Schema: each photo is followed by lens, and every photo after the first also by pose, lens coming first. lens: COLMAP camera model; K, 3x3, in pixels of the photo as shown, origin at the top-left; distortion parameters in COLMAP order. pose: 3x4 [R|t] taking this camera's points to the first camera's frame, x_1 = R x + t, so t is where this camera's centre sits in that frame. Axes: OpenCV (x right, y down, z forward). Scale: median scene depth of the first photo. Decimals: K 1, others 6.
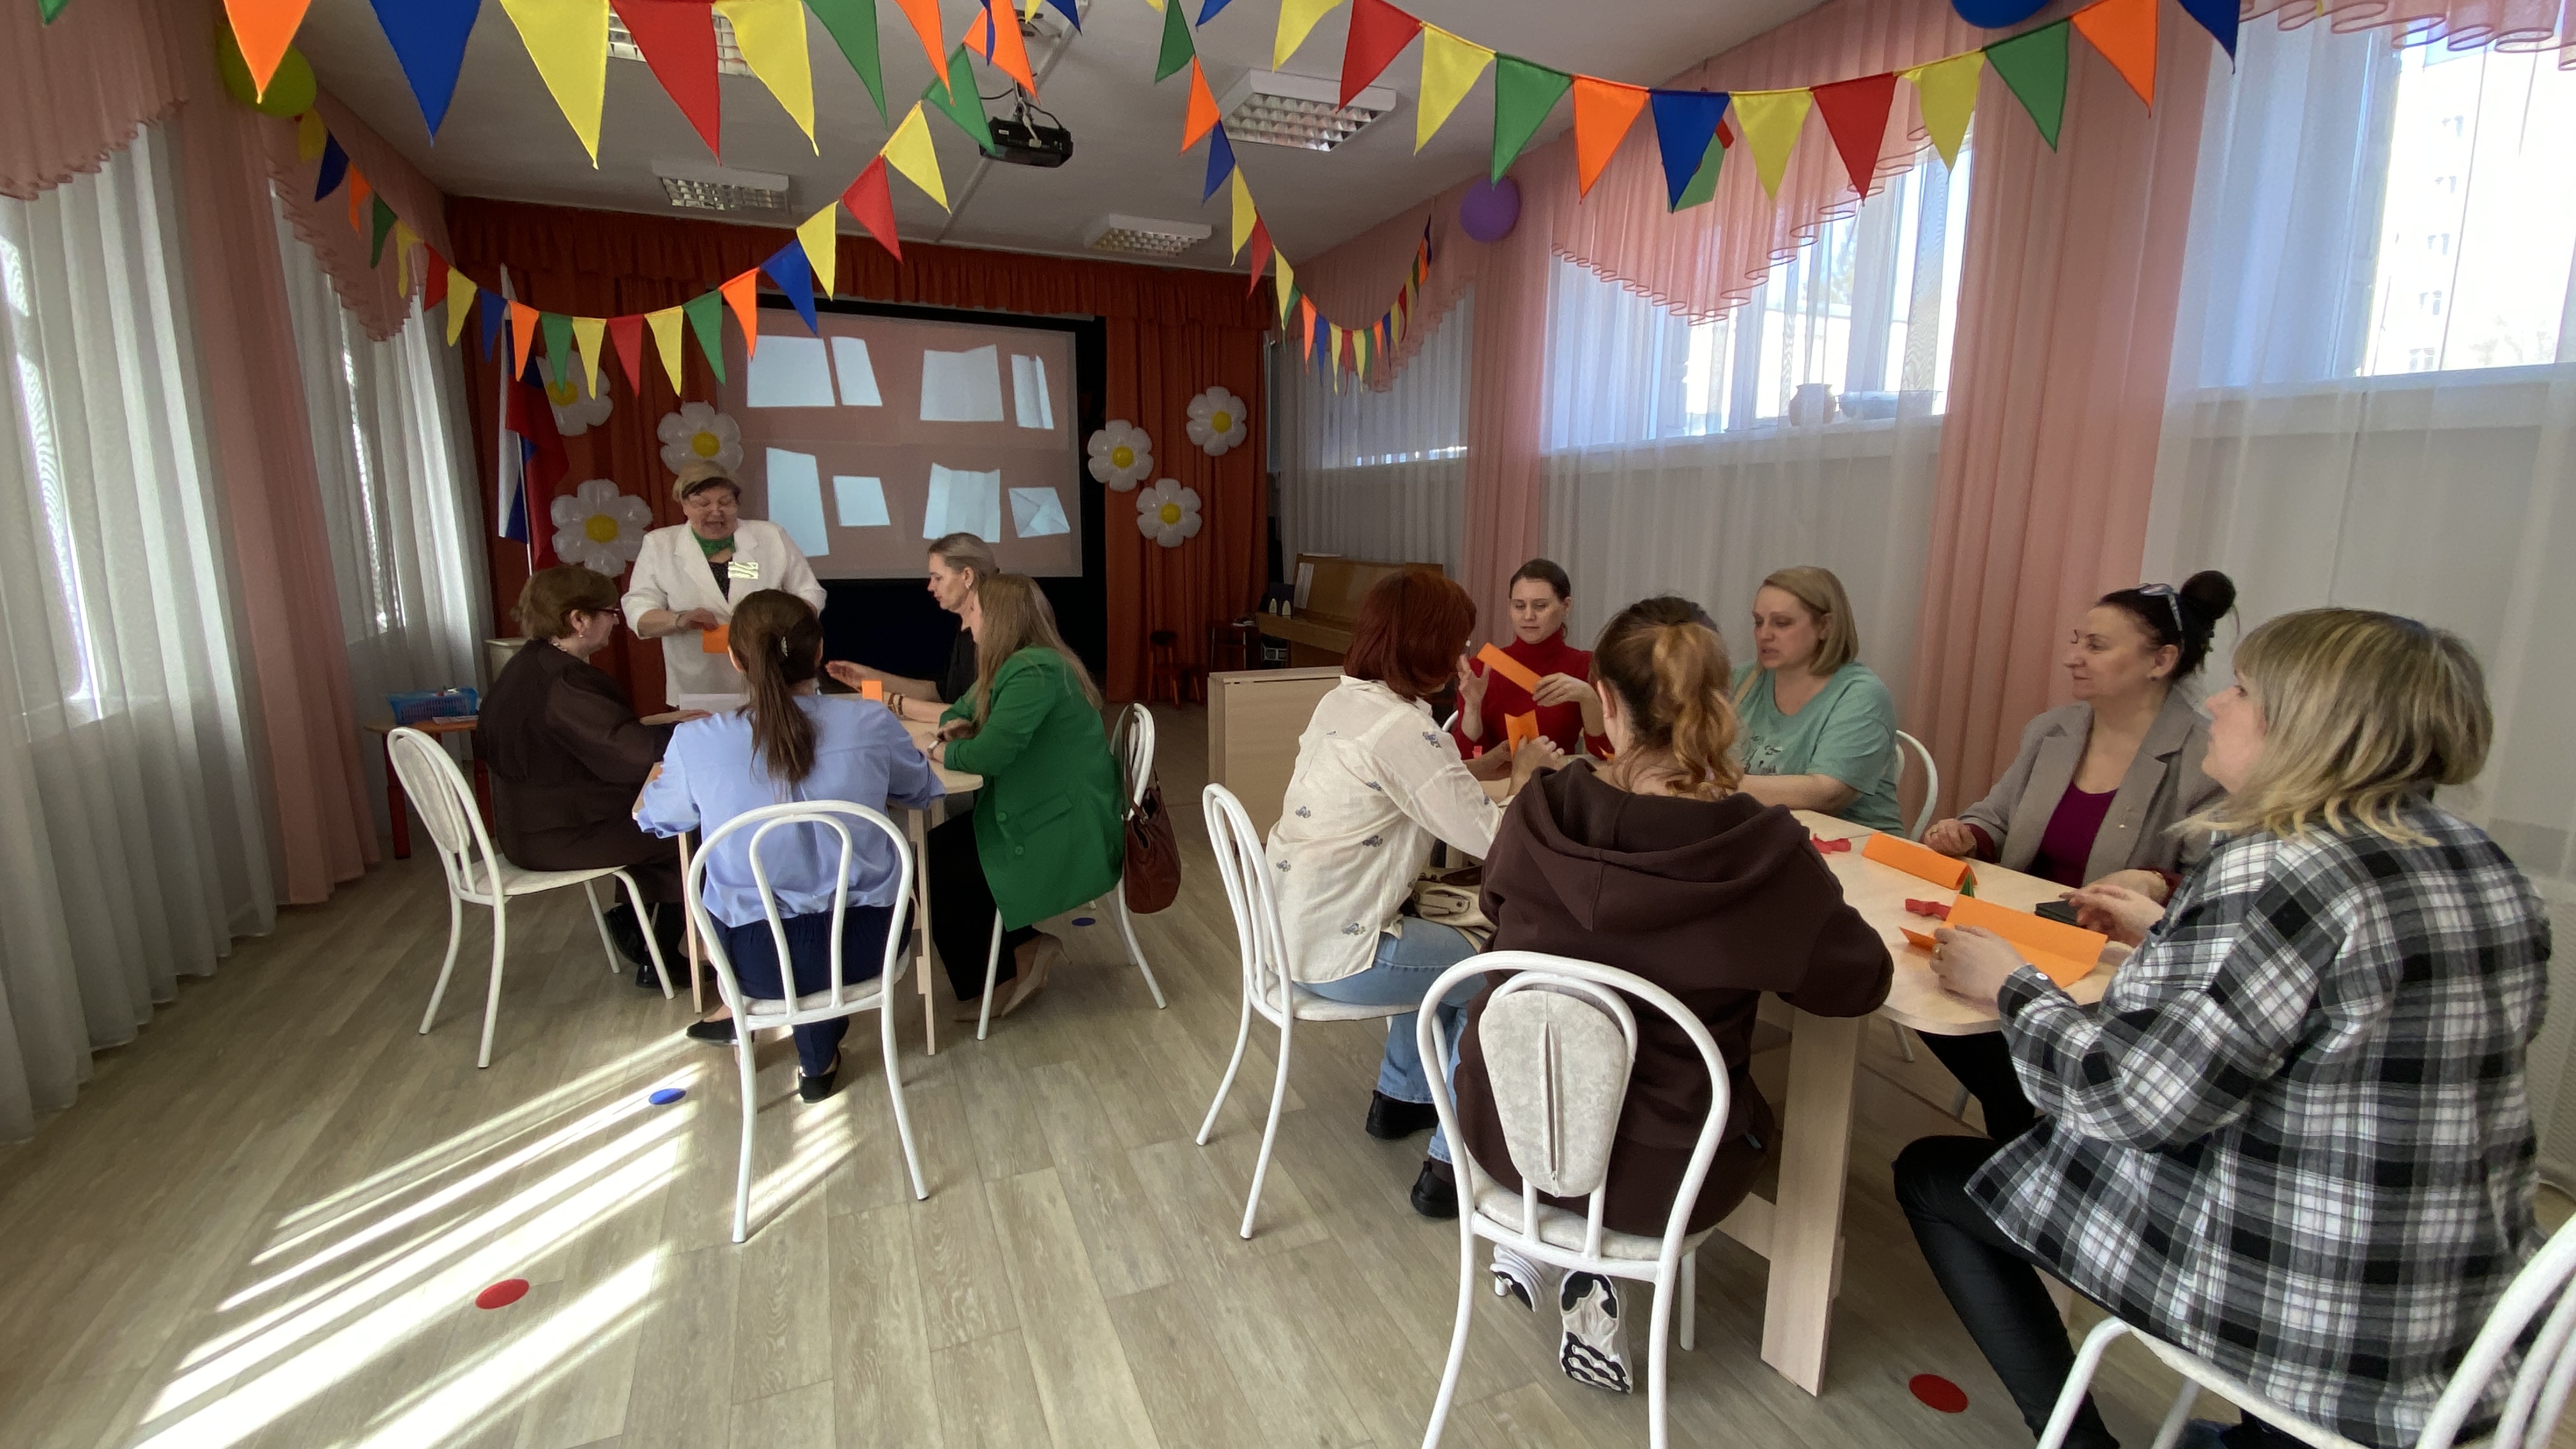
lens RADIAL K [[1079.7, 0, 1288.0], [0, 1079.7, 724.5], [0, 0, 1]] dist [0.000358, -0.022764]
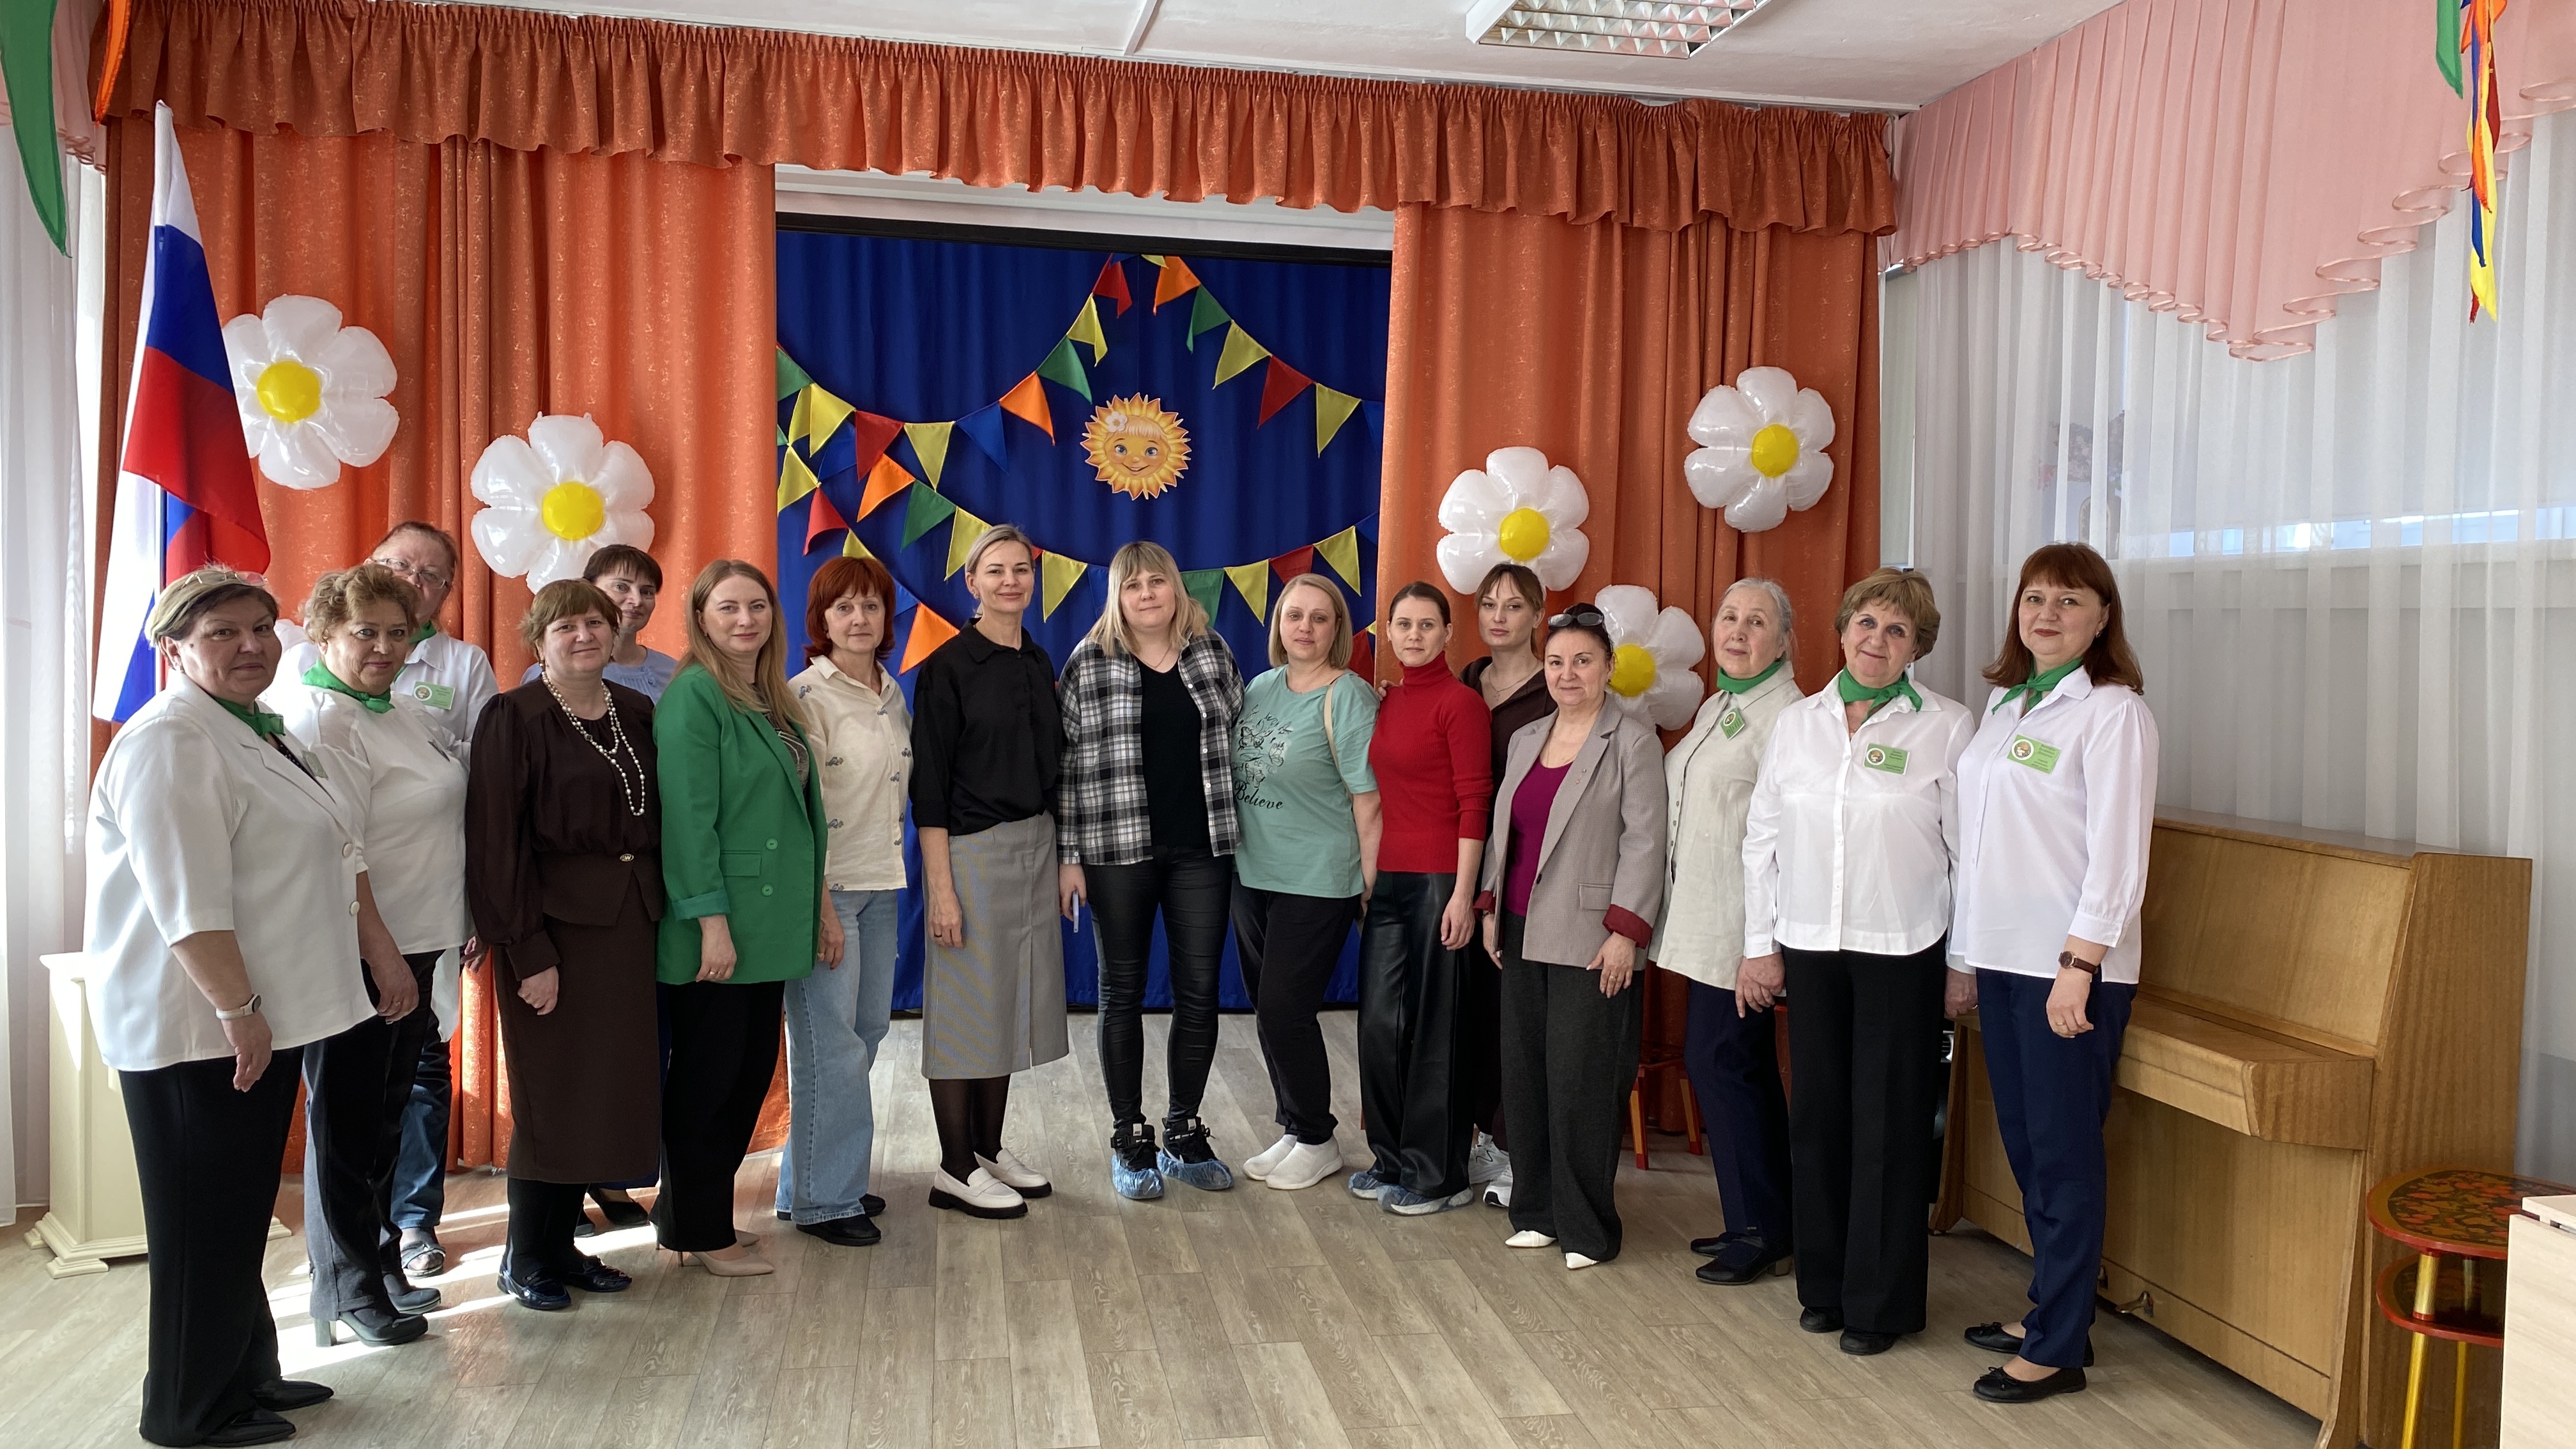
lens RADIAL K [[1970.1, 0, 1288.0], [0, 1970.1, 724.5], [0, 0, 1]] dist [0.138163, -0.001806]
pose [[0.972722, 0.018861, -0.231205, -0.073578], [-0.051378, 0.989453, -0.135438, -0.079707], [0.226212, 0.143622, 0.963432, 0.298366]]
